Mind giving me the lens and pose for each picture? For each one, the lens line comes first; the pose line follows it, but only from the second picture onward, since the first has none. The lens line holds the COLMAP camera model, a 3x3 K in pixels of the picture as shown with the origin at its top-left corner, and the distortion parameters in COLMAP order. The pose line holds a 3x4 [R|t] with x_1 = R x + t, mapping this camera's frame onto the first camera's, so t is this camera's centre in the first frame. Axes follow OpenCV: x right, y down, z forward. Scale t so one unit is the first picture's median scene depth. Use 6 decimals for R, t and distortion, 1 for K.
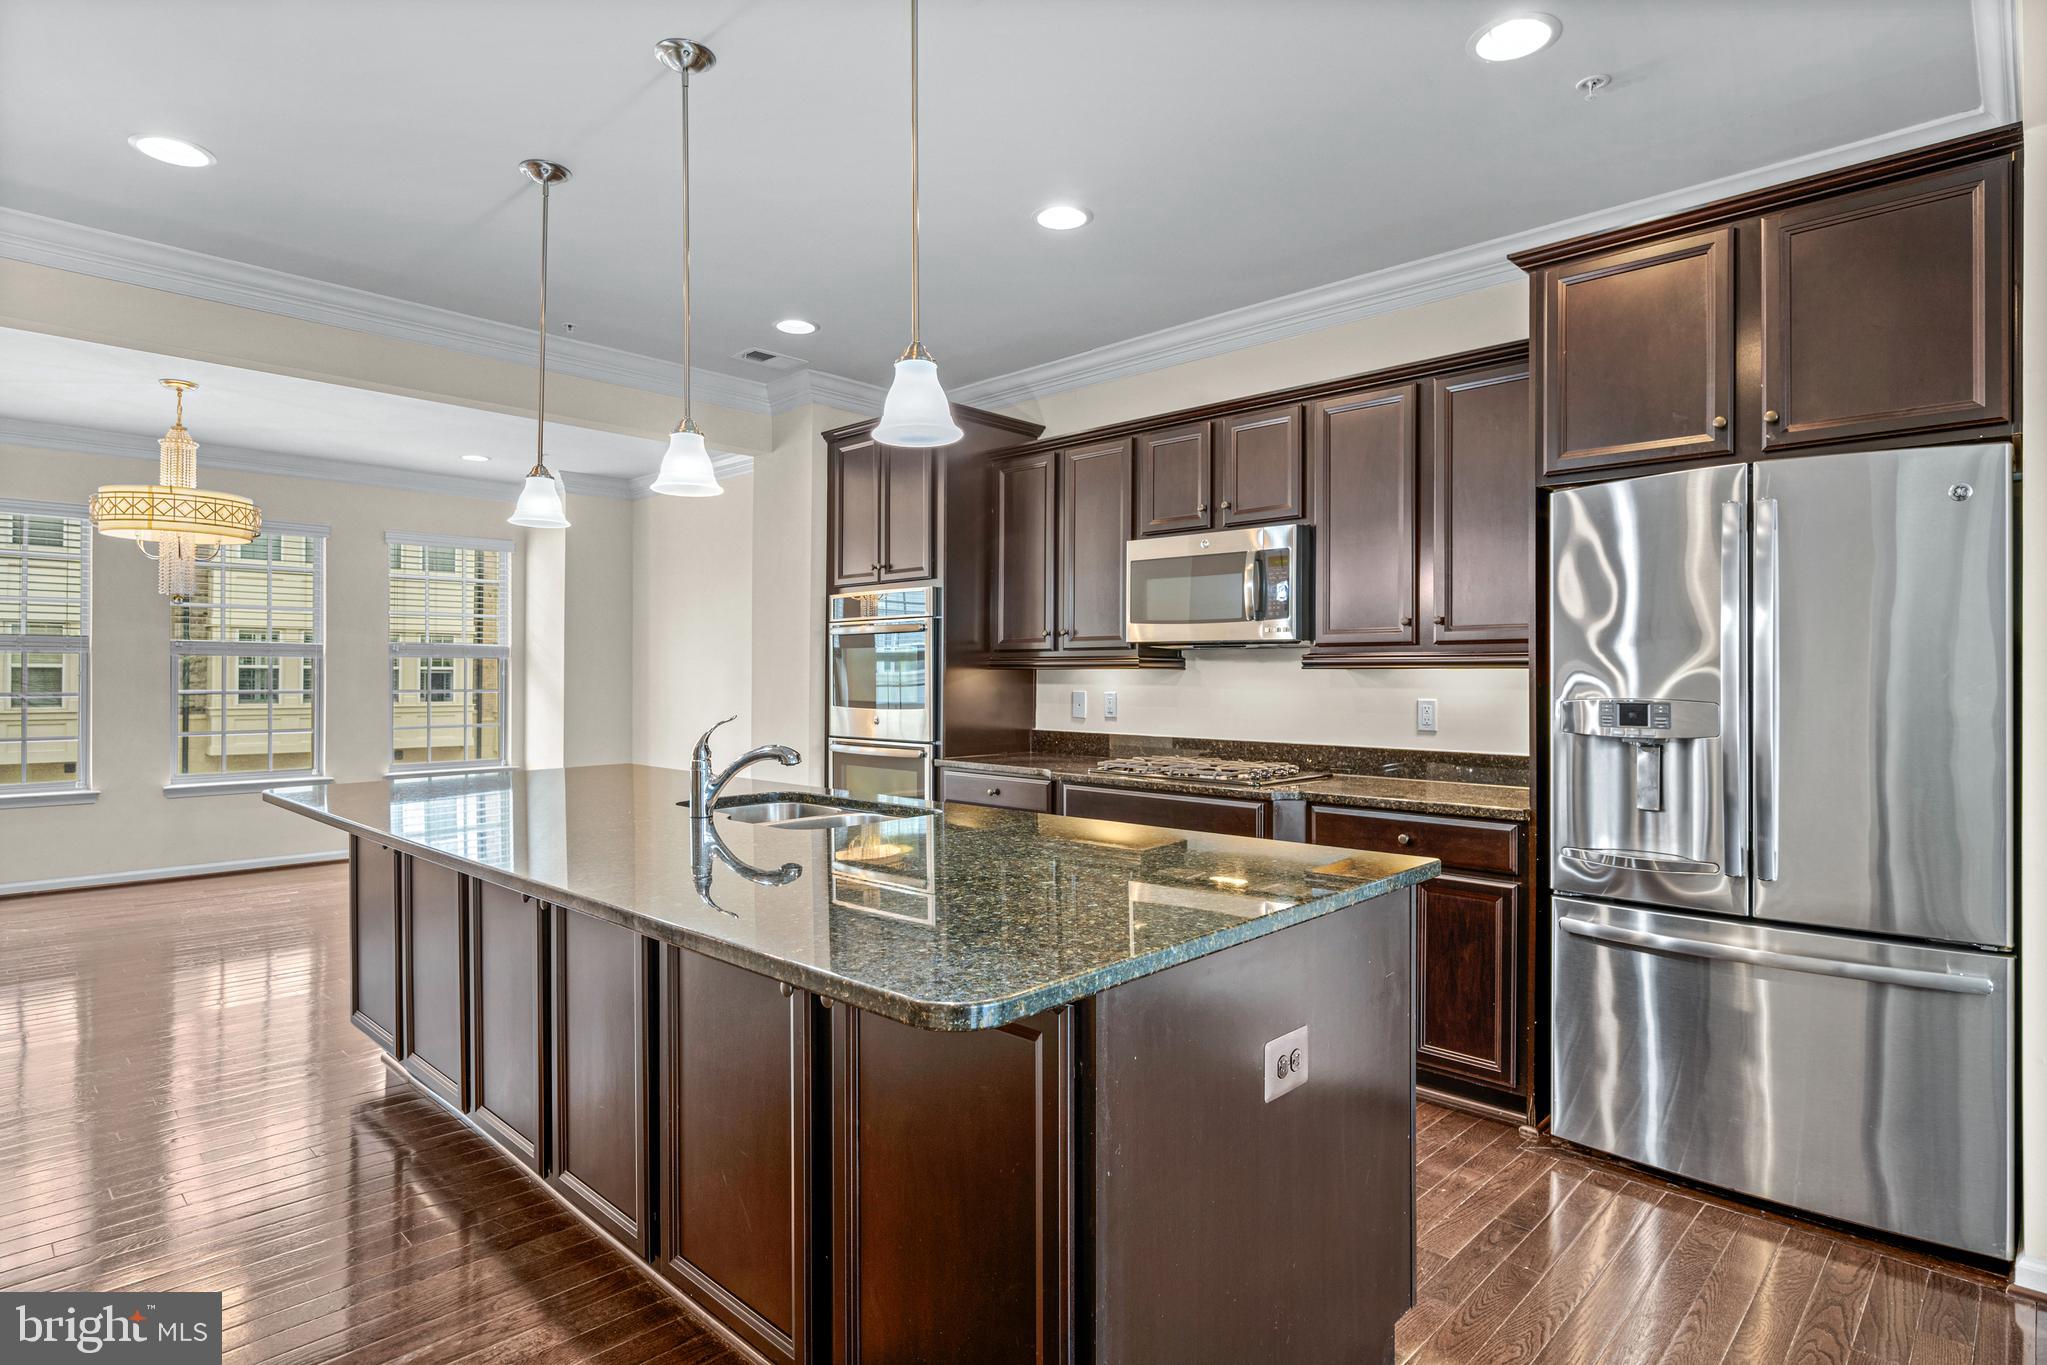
lens RADIAL K [[1063.1, 0, 1021.6], [0, 1063.1, 686.2], [0, 0, 1]] dist [-0.001189, -0.000102]
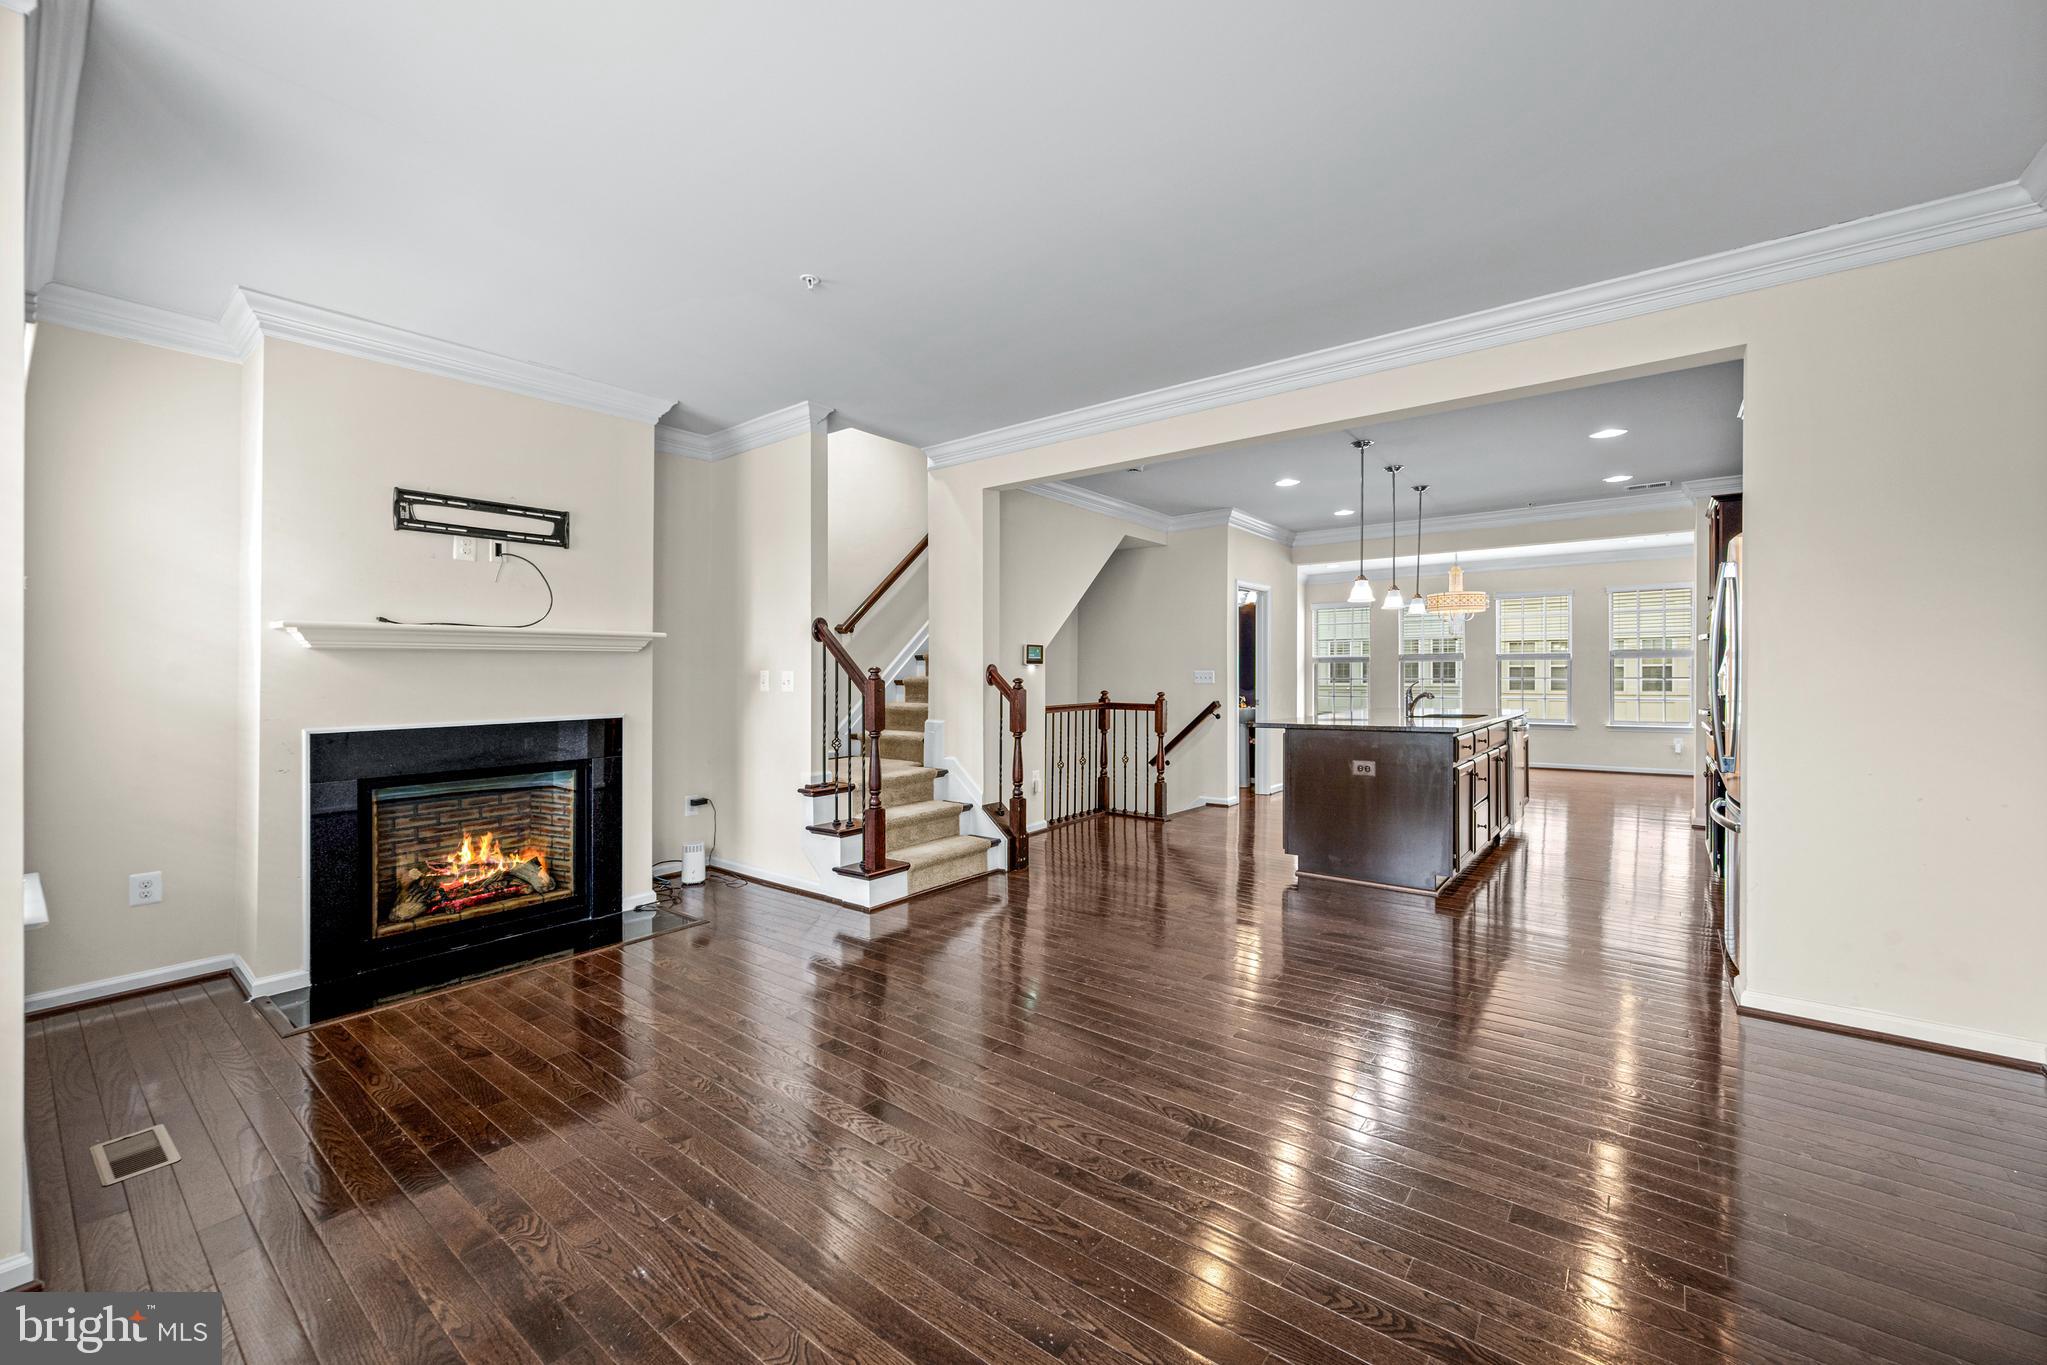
lens RADIAL K [[820.5, 0, 1019.9], [0, 820.5, 668.9], [0, 0, 1]] dist [-0.009735, 0.001602]
pose [[0.109559, -0.013126, -0.993894, 1.048568], [-0.001343, 0.999910, -0.013354, 0.013549], [0.993979, 0.002798, 0.109531, -0.187436]]
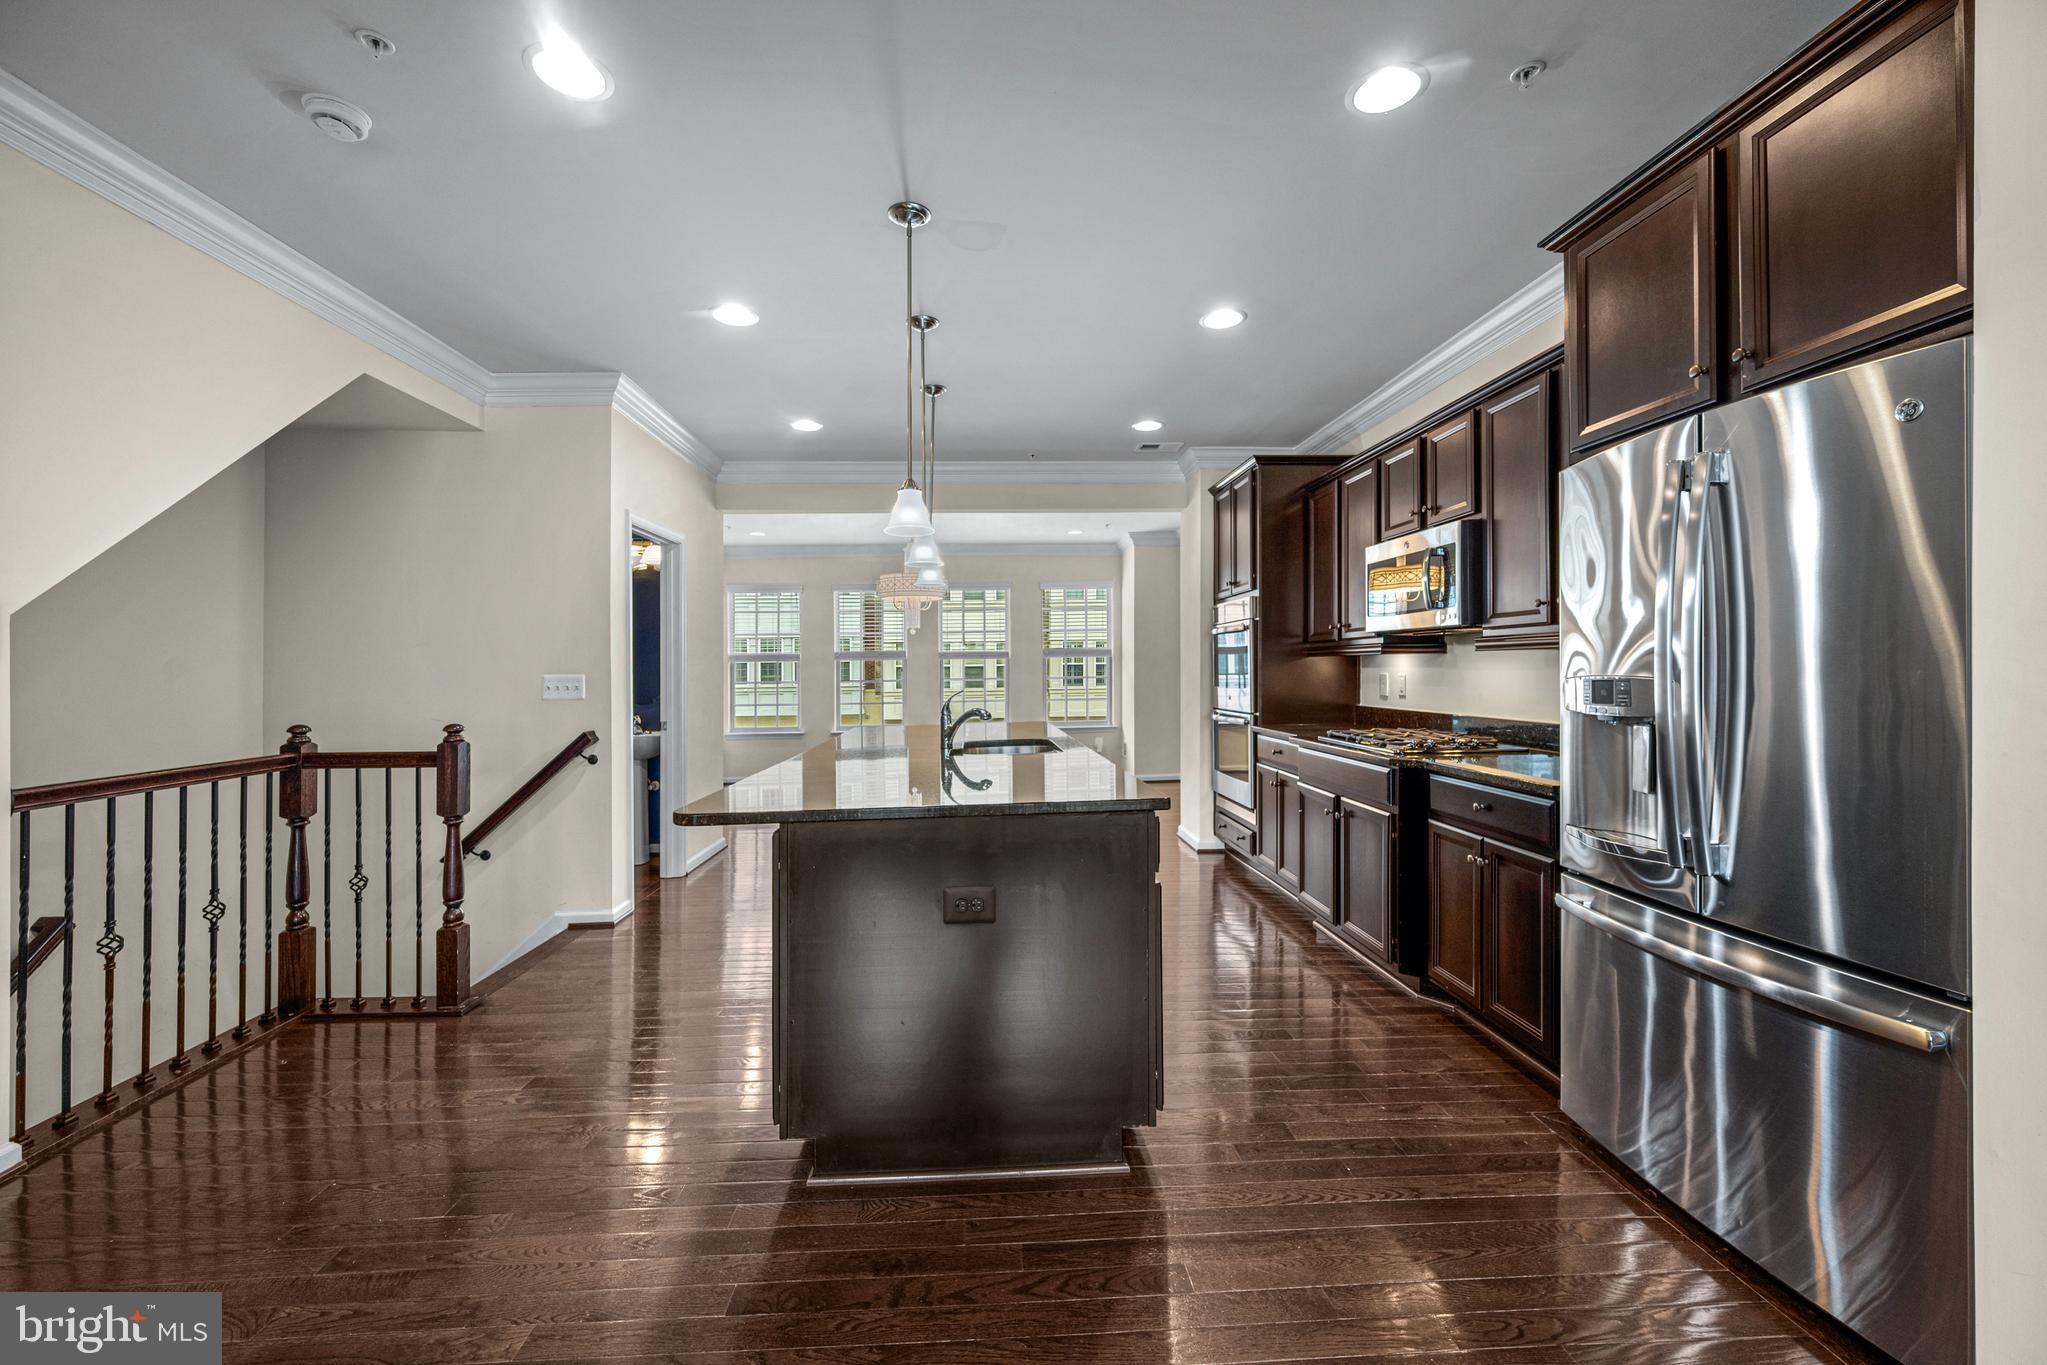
lens RADIAL K [[820.5, 0, 1016.7], [0, 820.5, 665.8], [0, 0, 1]] dist [-0.009735, 0.001602]
pose [[0.730242, -0.019266, -0.682917, 0.399218], [0.014022, 0.999814, -0.013213, 0.002819], [0.683045, 0.000073, 0.730377, 0.054081]]
